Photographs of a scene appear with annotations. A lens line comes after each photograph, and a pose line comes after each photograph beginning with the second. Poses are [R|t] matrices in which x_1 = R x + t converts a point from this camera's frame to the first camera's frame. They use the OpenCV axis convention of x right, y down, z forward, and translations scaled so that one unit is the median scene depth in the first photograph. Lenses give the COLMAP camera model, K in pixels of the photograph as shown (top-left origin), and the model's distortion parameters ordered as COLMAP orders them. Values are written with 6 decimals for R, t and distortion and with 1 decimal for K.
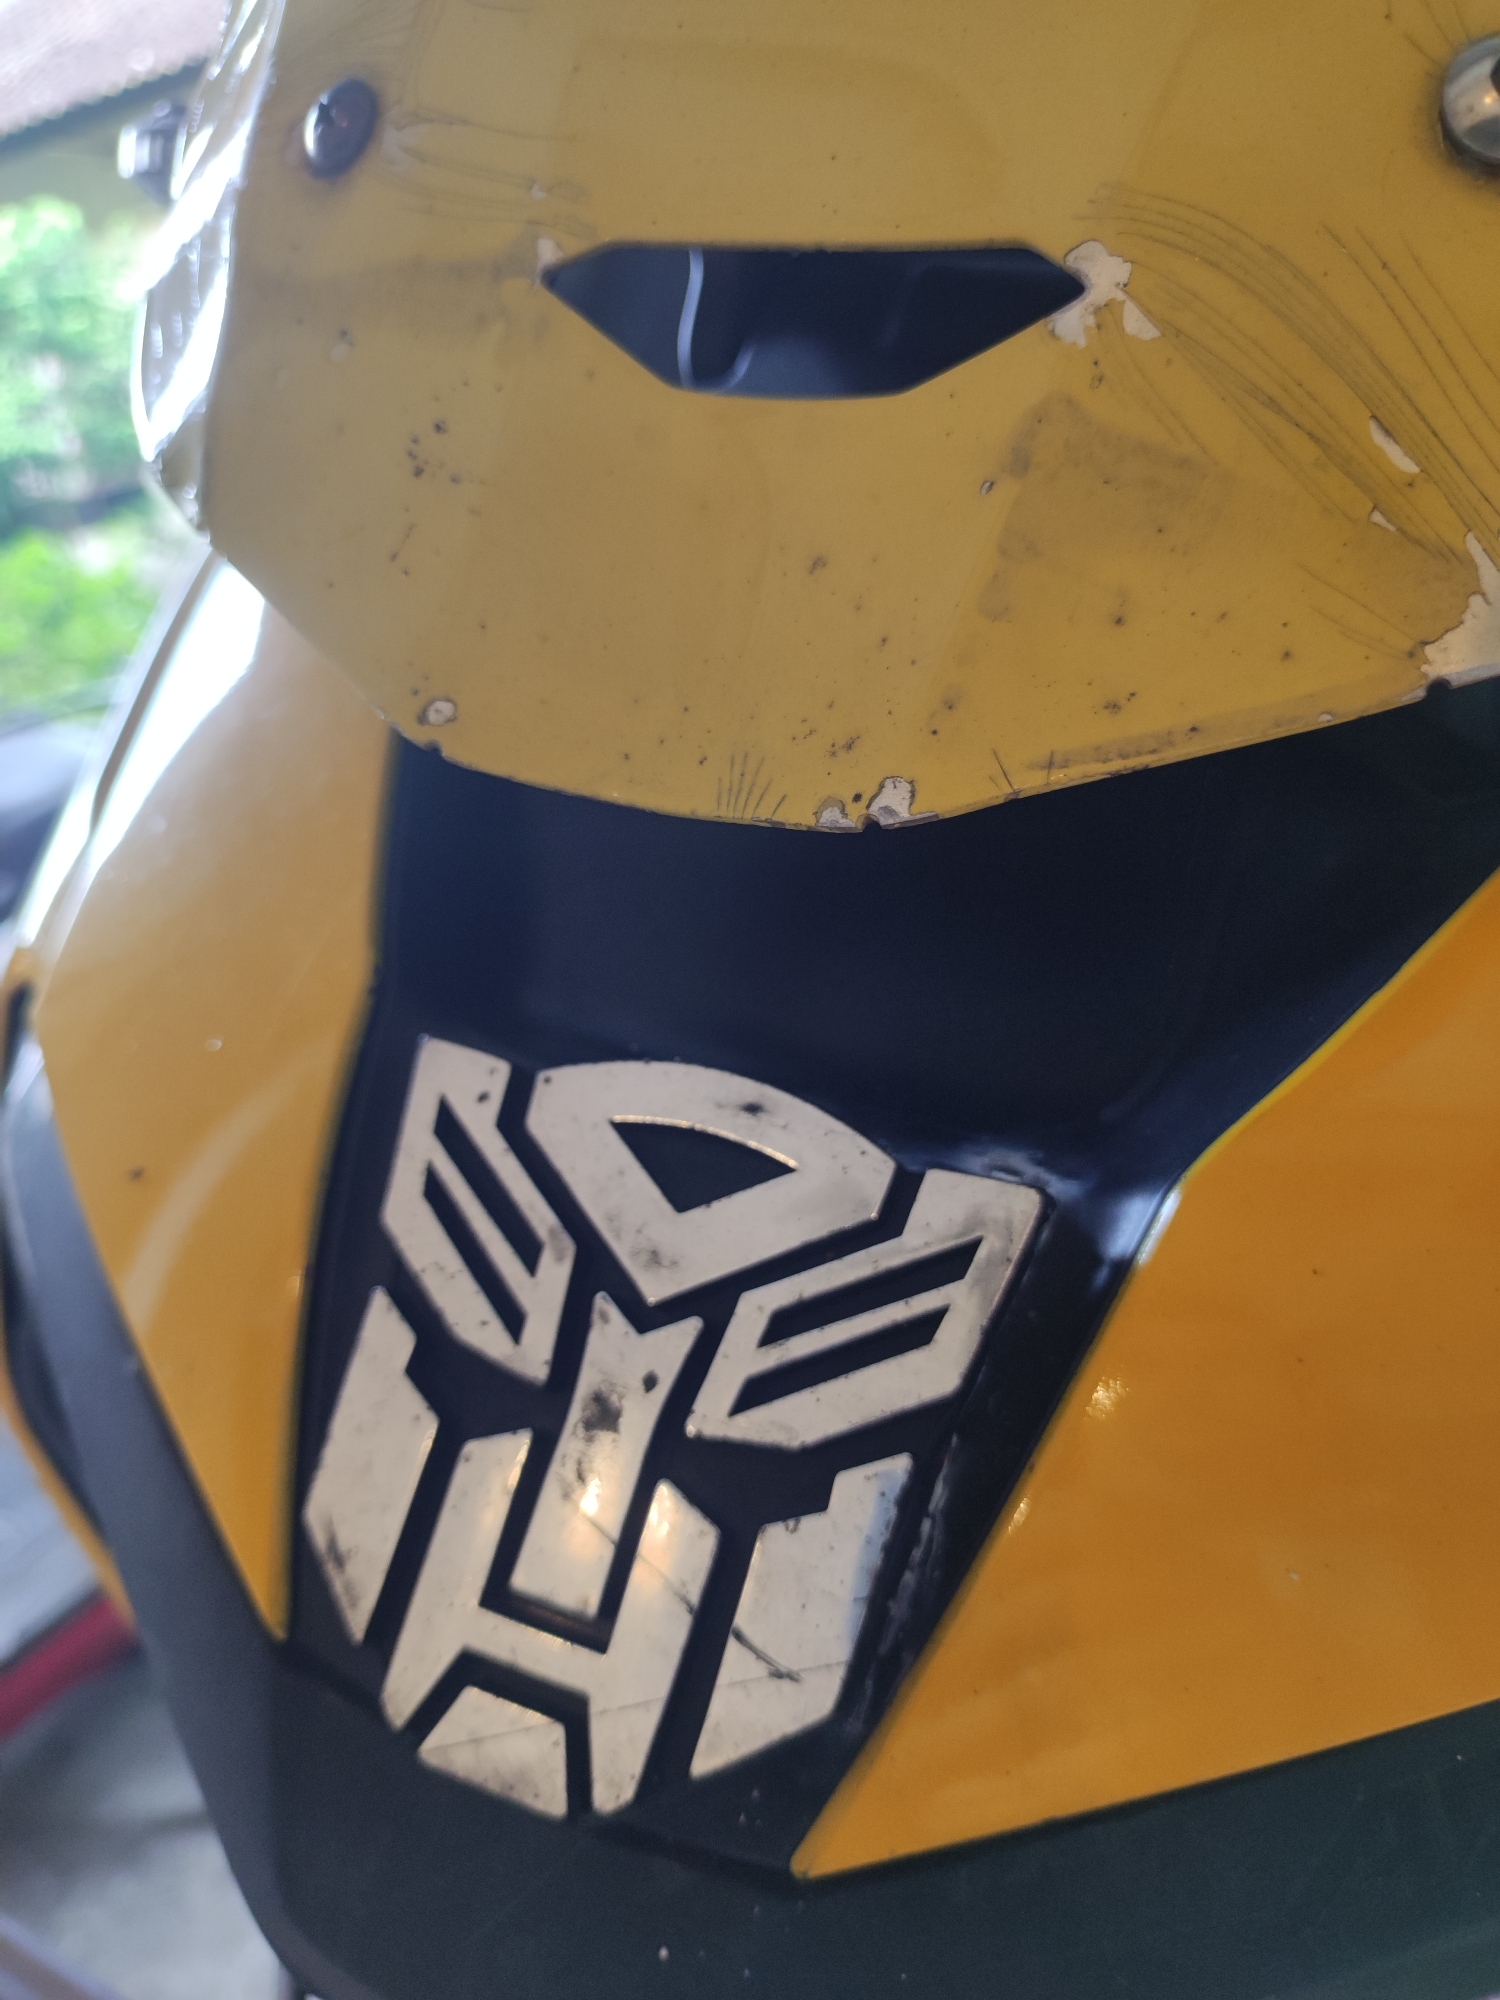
lens RADIAL K [[1627.3, 0, 802.6], [0, 1627.3, 1003.2], [0, 0, 1]] dist [-0.051287, -0.000275]
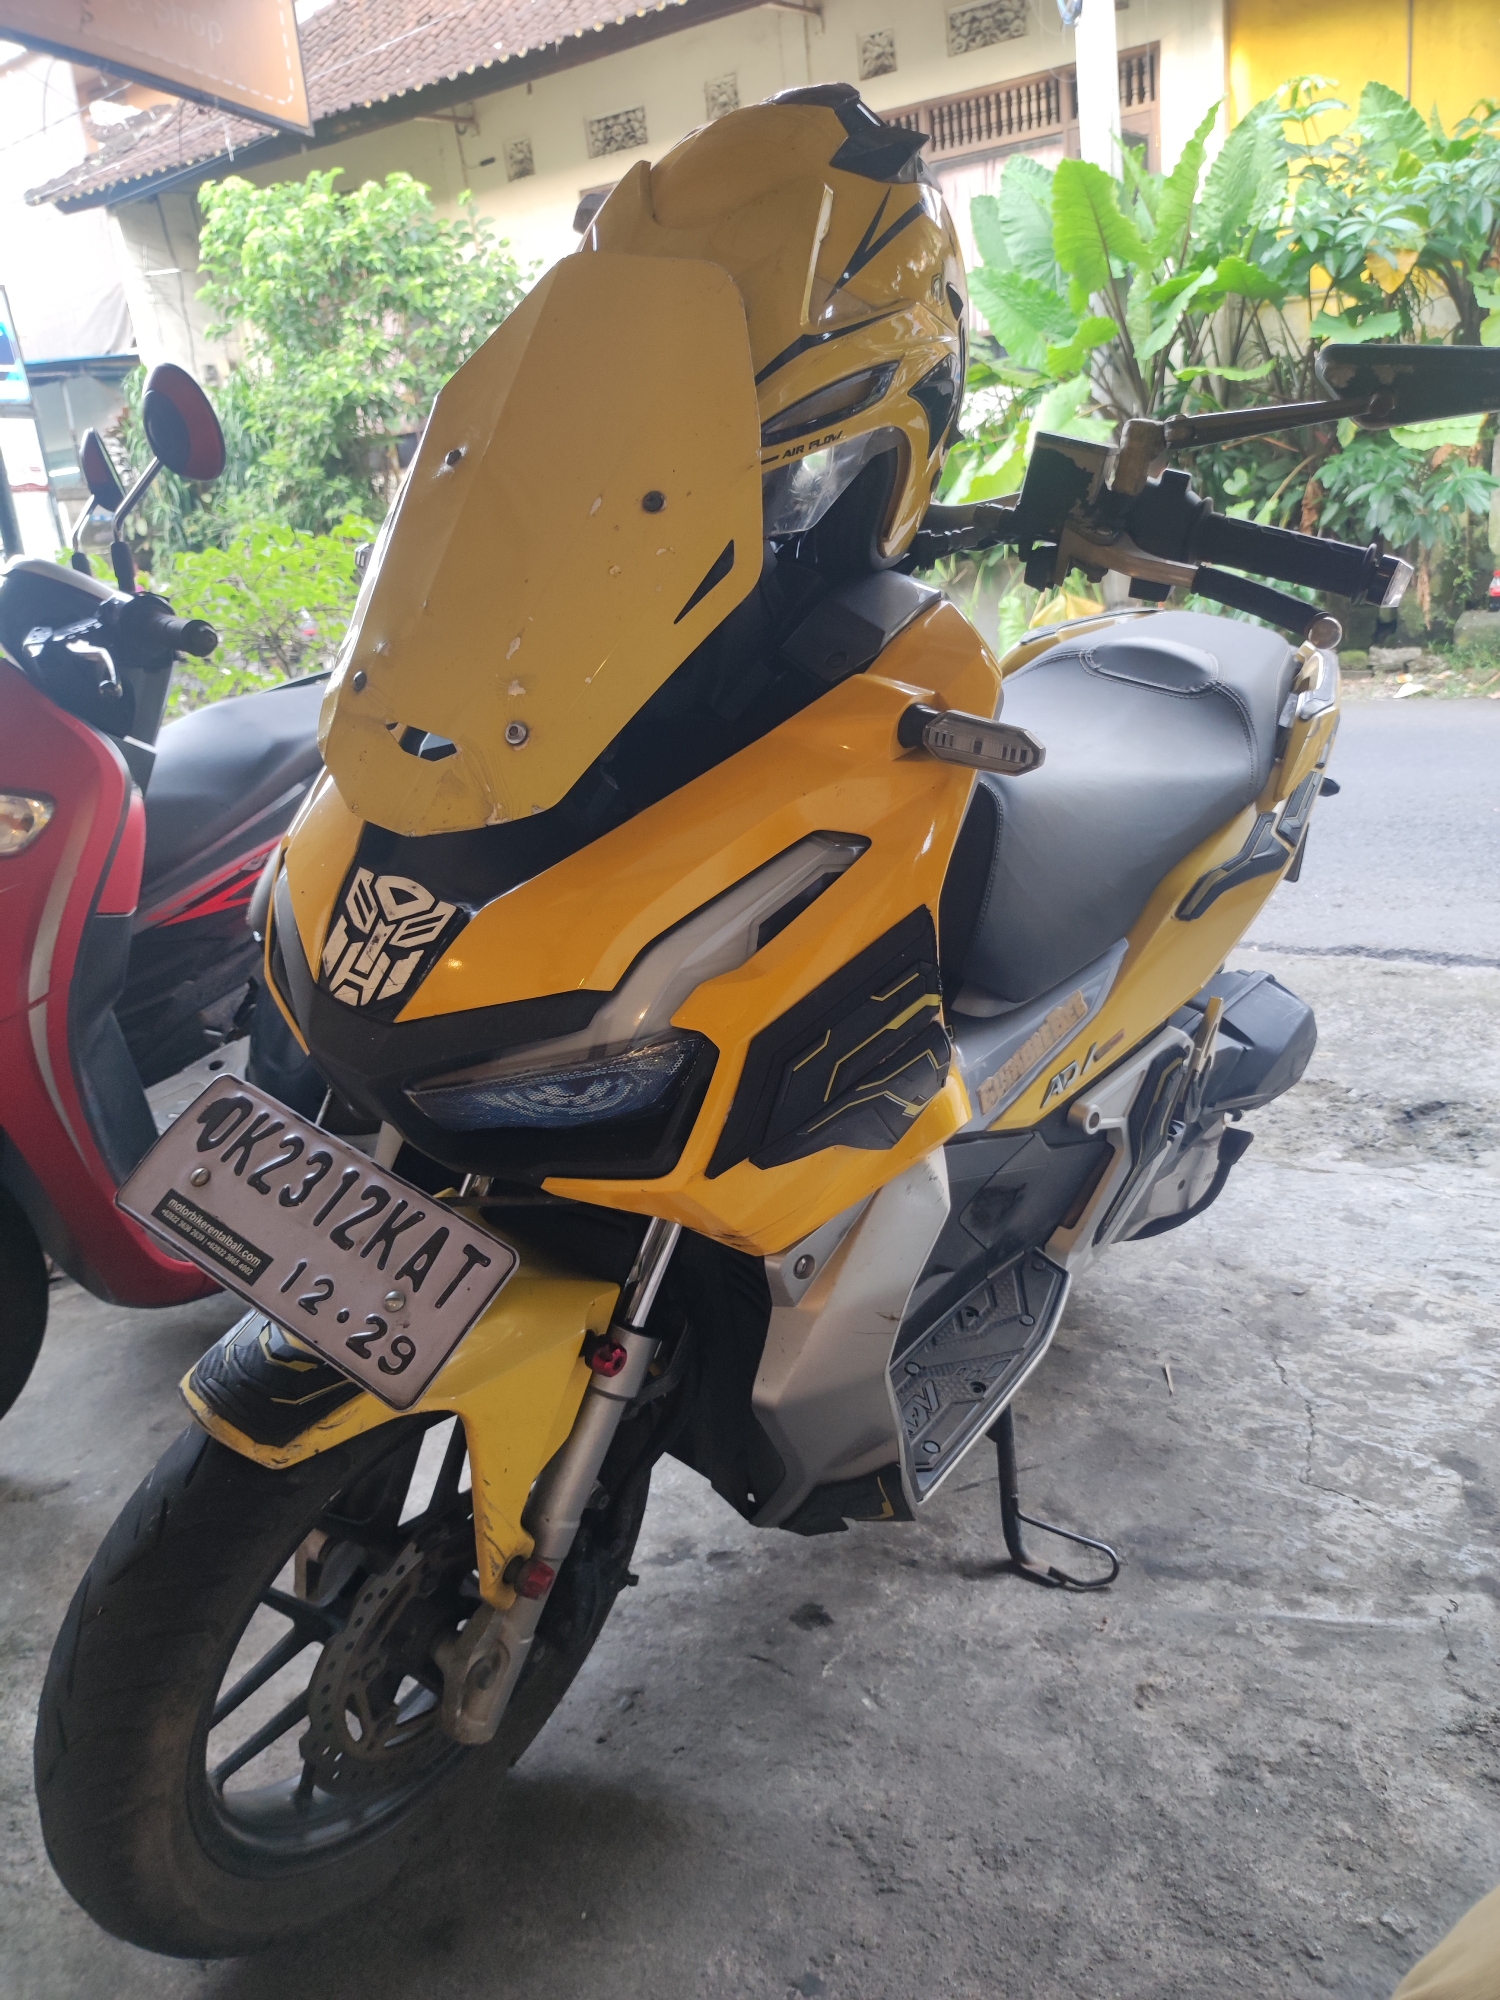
lens RADIAL K [[1489.2, 0, 752.4], [0, 1489.2, 1016.1], [0, 0, 1]] dist [0.007942, 0.003970]
pose [[0.978683, 0.130573, -0.158524, 1.888112], [-0.123258, 0.990840, 0.055174, 0.080545], [0.164276, -0.034459, 0.985812, -3.614246]]
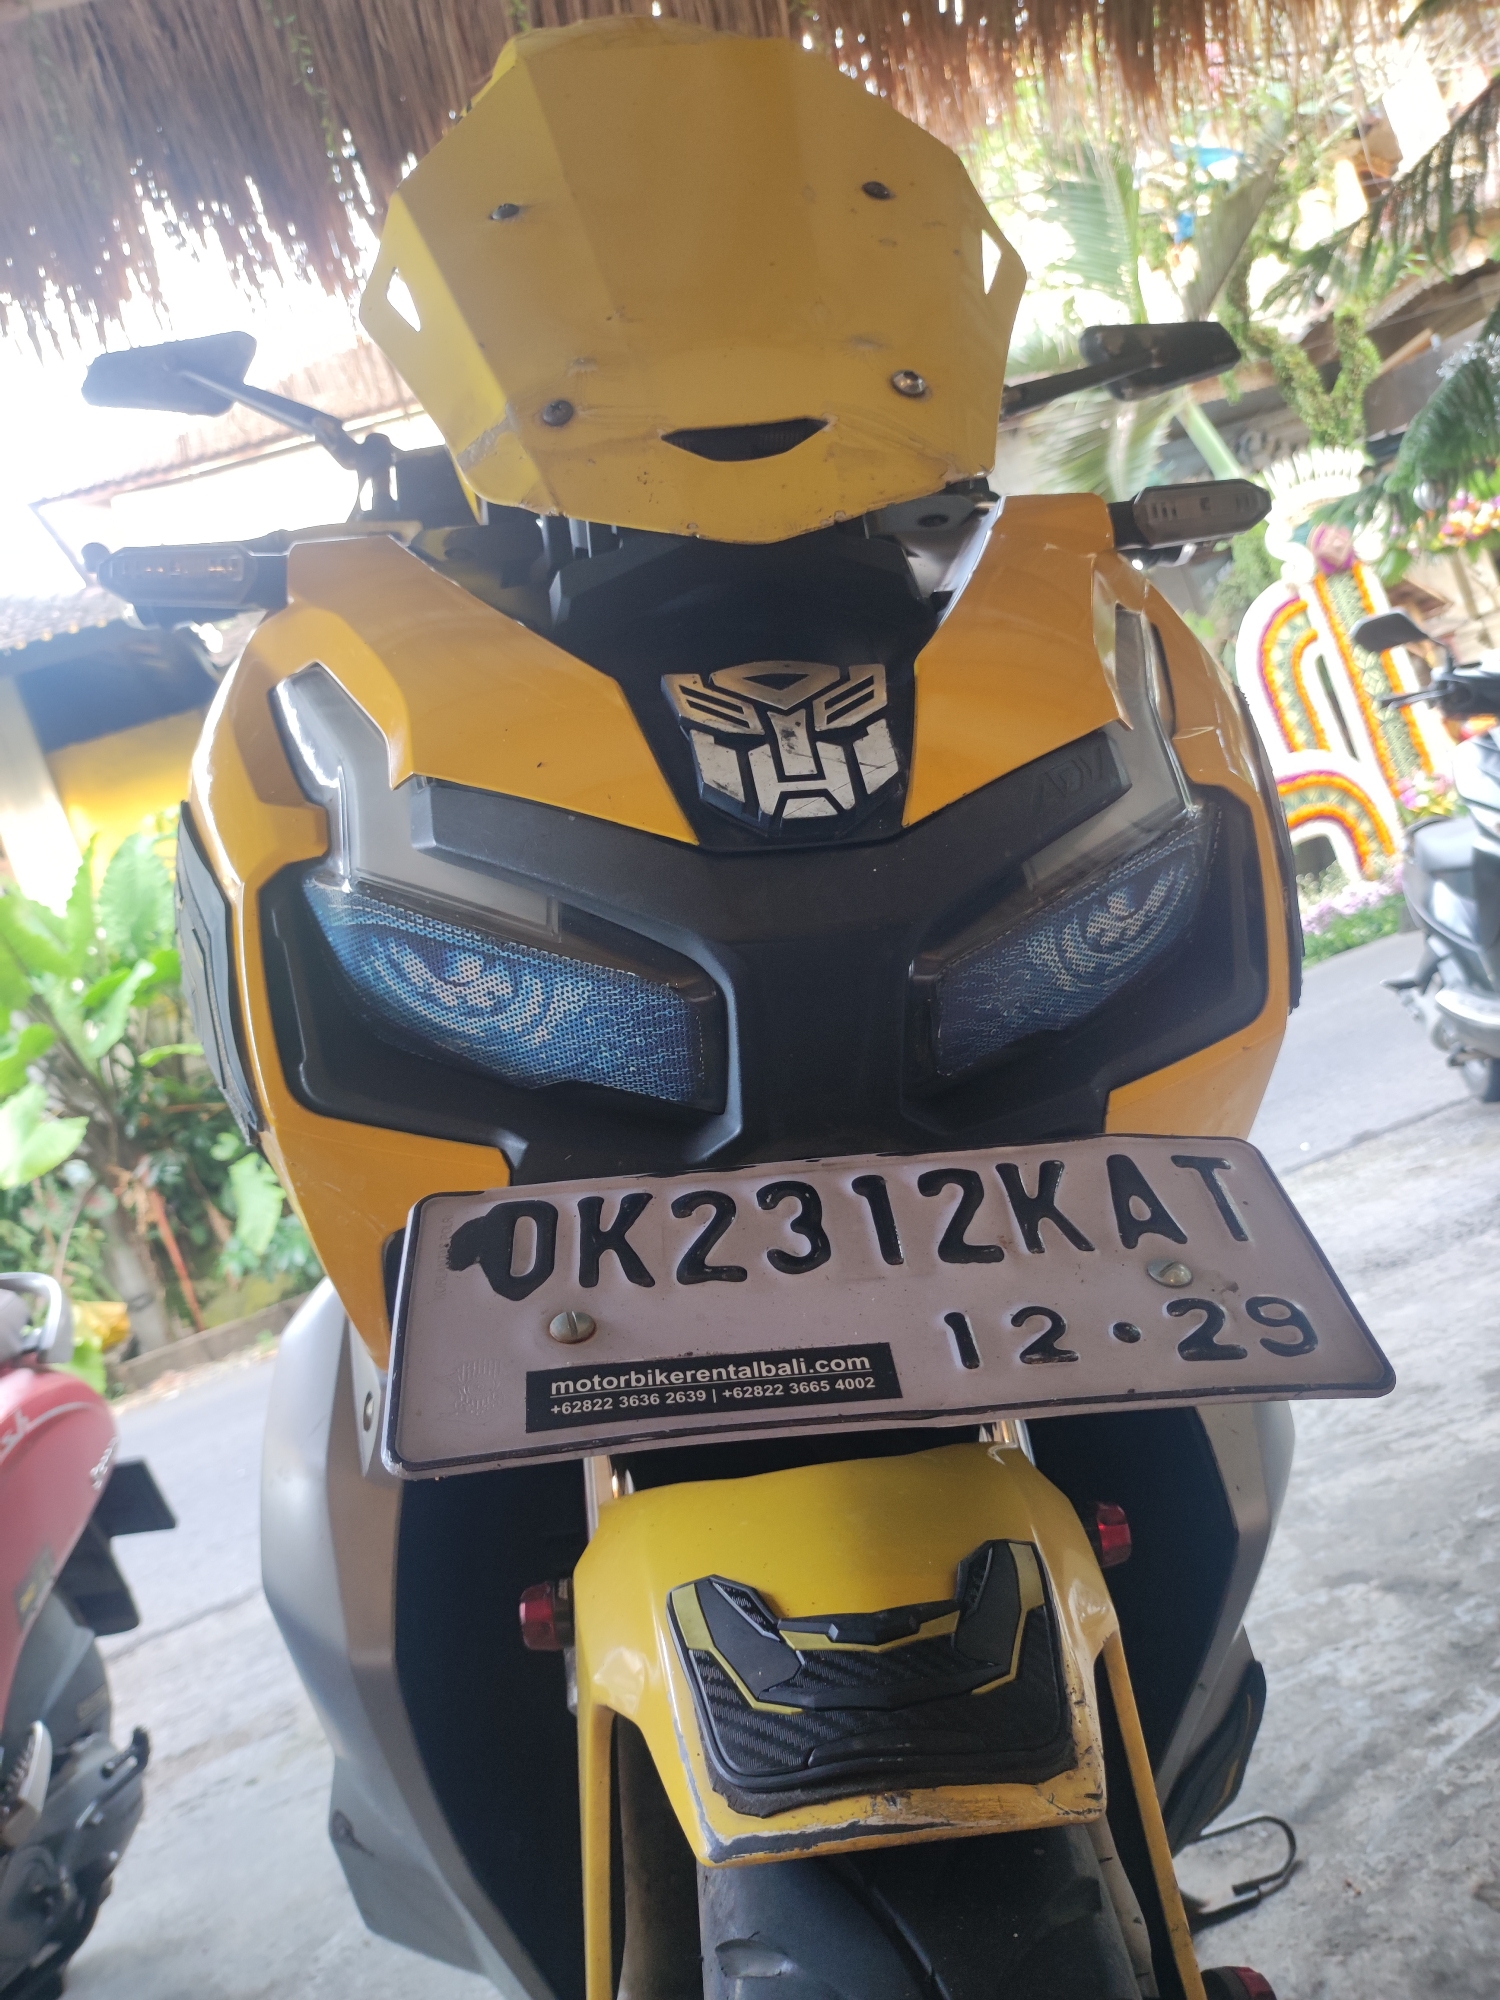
lens RADIAL K [[1495.1, 0, 757.9], [0, 1495.1, 1000.5], [0, 0, 1]] dist [0.017444, 0.002461]
pose [[0.858805, -0.138560, 0.493210, -1.618015], [0.331637, 0.884153, -0.329075, 1.593965], [-0.390476, 0.446178, 0.805266, -1.004113]]
